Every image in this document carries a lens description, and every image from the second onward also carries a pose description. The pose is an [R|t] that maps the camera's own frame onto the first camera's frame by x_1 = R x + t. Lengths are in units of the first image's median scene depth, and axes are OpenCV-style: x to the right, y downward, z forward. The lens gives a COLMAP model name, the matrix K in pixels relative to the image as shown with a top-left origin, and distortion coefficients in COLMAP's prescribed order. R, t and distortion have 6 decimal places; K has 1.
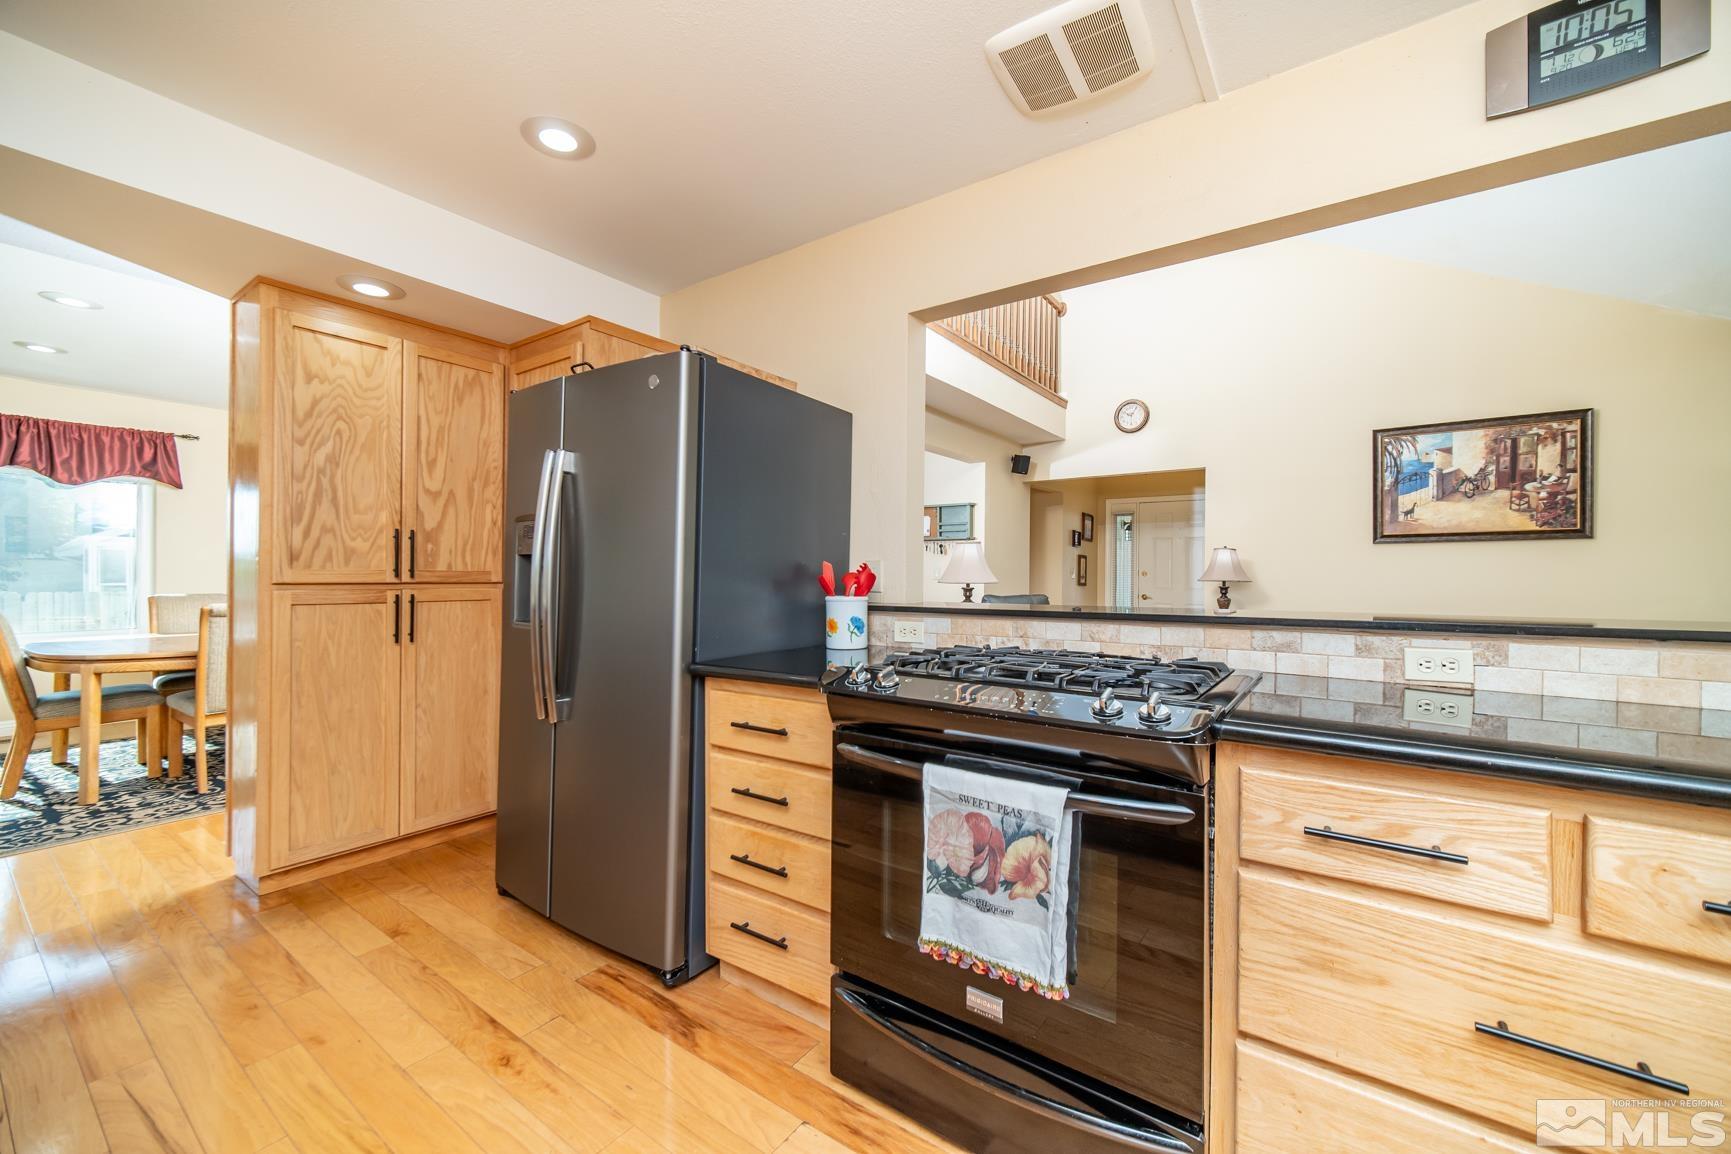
lens RADIAL K [[689.0, 0, 865.5], [0, 689.0, 577.0], [0, 0, 1]] dist [-0.003287, 0.000339]
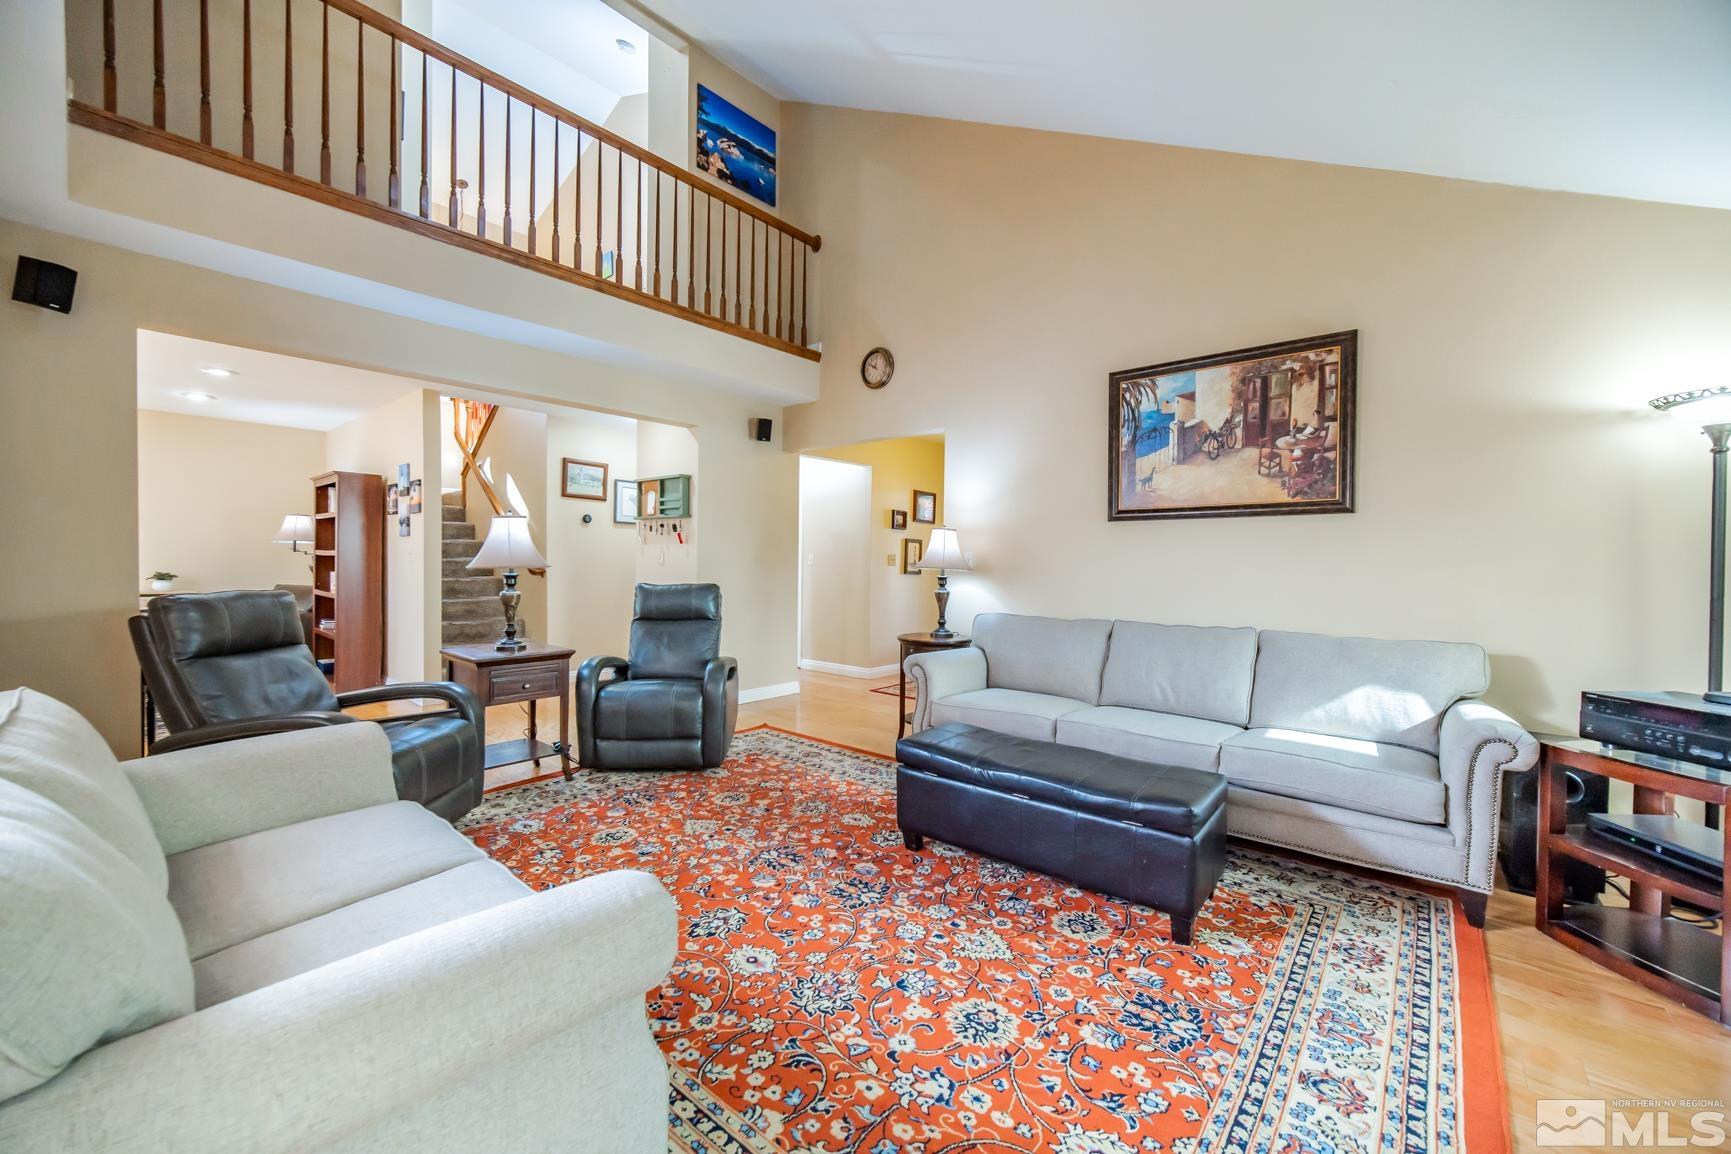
lens RADIAL K [[669.7, 0, 871.4], [0, 669.7, 579.3], [0, 0, 1]] dist [-0.014883, 0.000033]
pose [[0.995790, 0.010363, -0.091075, 0.616748], [-0.008338, 0.999710, 0.022588, 0.001165], [0.091282, -0.021733, 0.995588, 0.262602]]
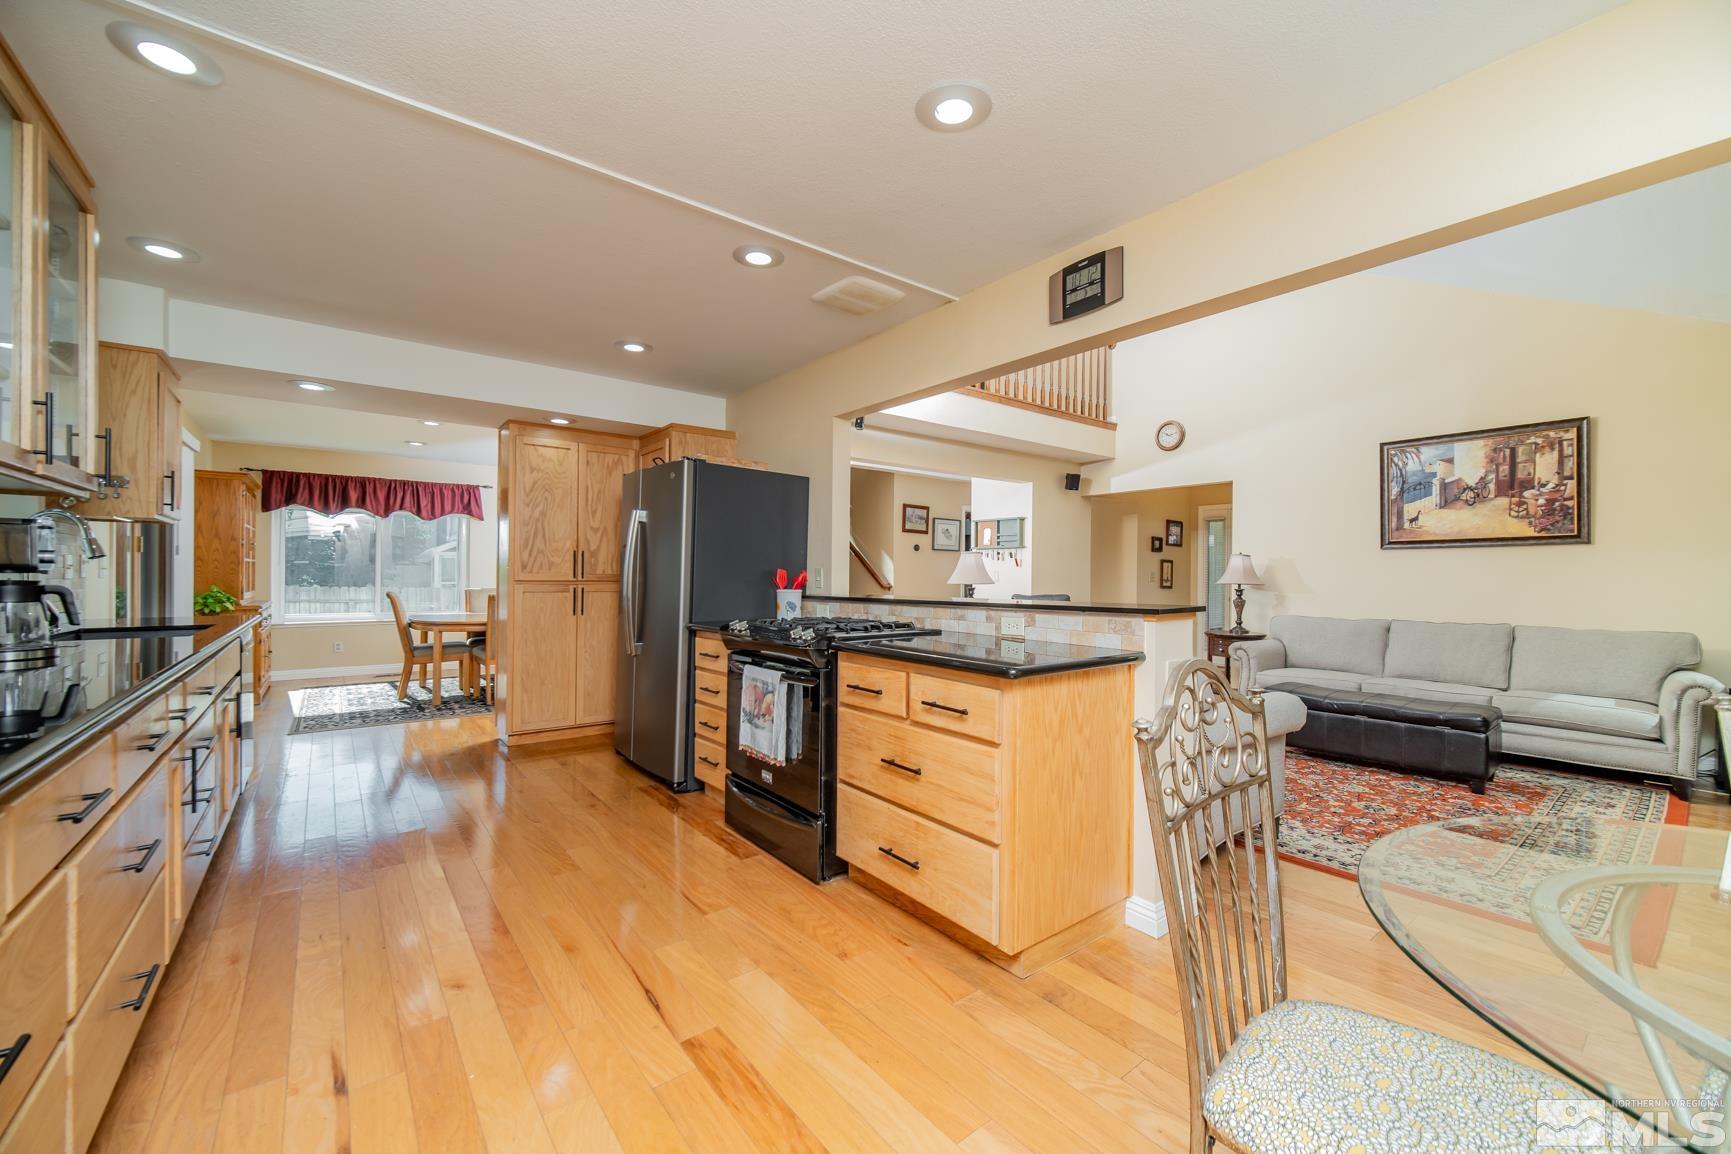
lens RADIAL K [[689.0, 0, 865.5], [0, 689.0, 577.0], [0, 0, 1]] dist [-0.003287, 0.000339]
pose [[0.959383, 0.002581, -0.282093, 0.309704], [-0.003778, 0.999986, -0.003697, 0.001289], [0.282080, 0.004613, 0.959380, -0.282199]]
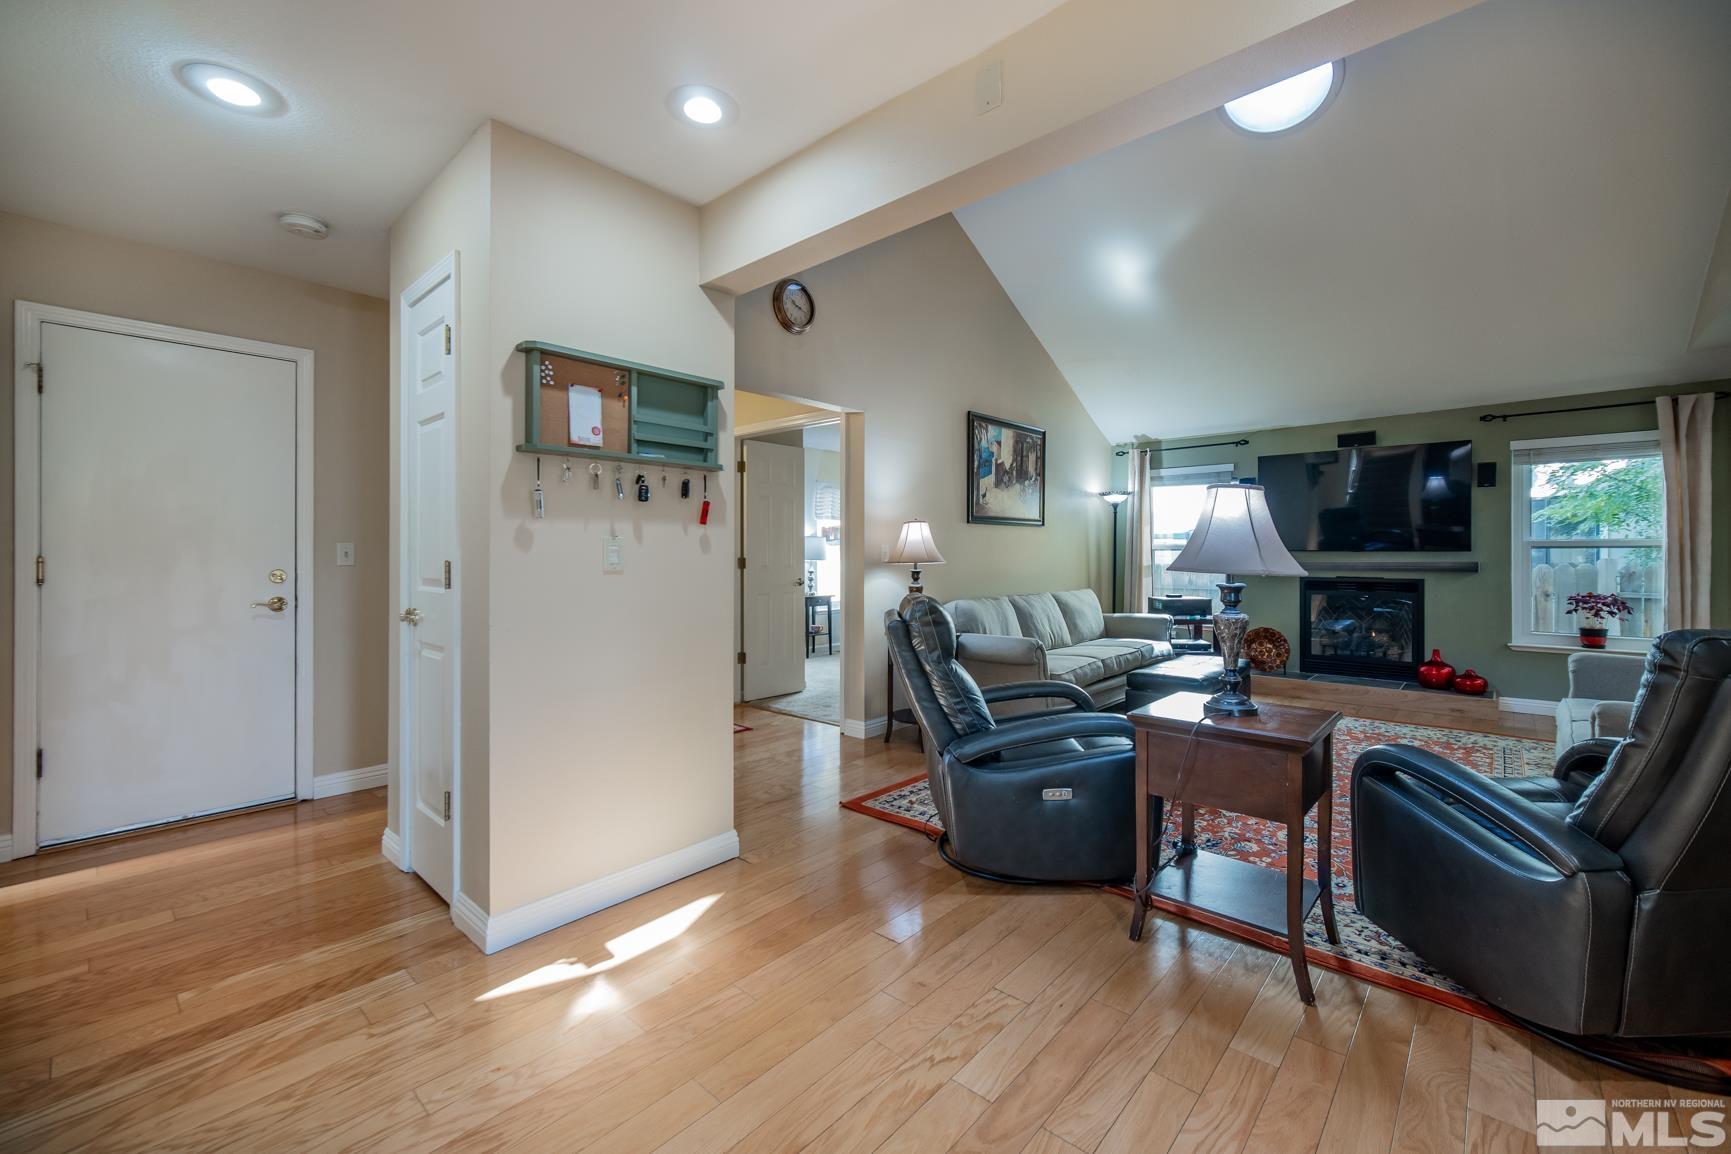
lens RADIAL K [[689.0, 0, 865.5], [0, 689.0, 577.0], [0, 0, 1]] dist [-0.003287, 0.000339]
pose [[0.140385, -0.034935, 0.989480, -0.330630], [0.005961, 0.999389, 0.034439, -0.006651], [-0.990079, 0.001064, 0.140508, 1.145282]]
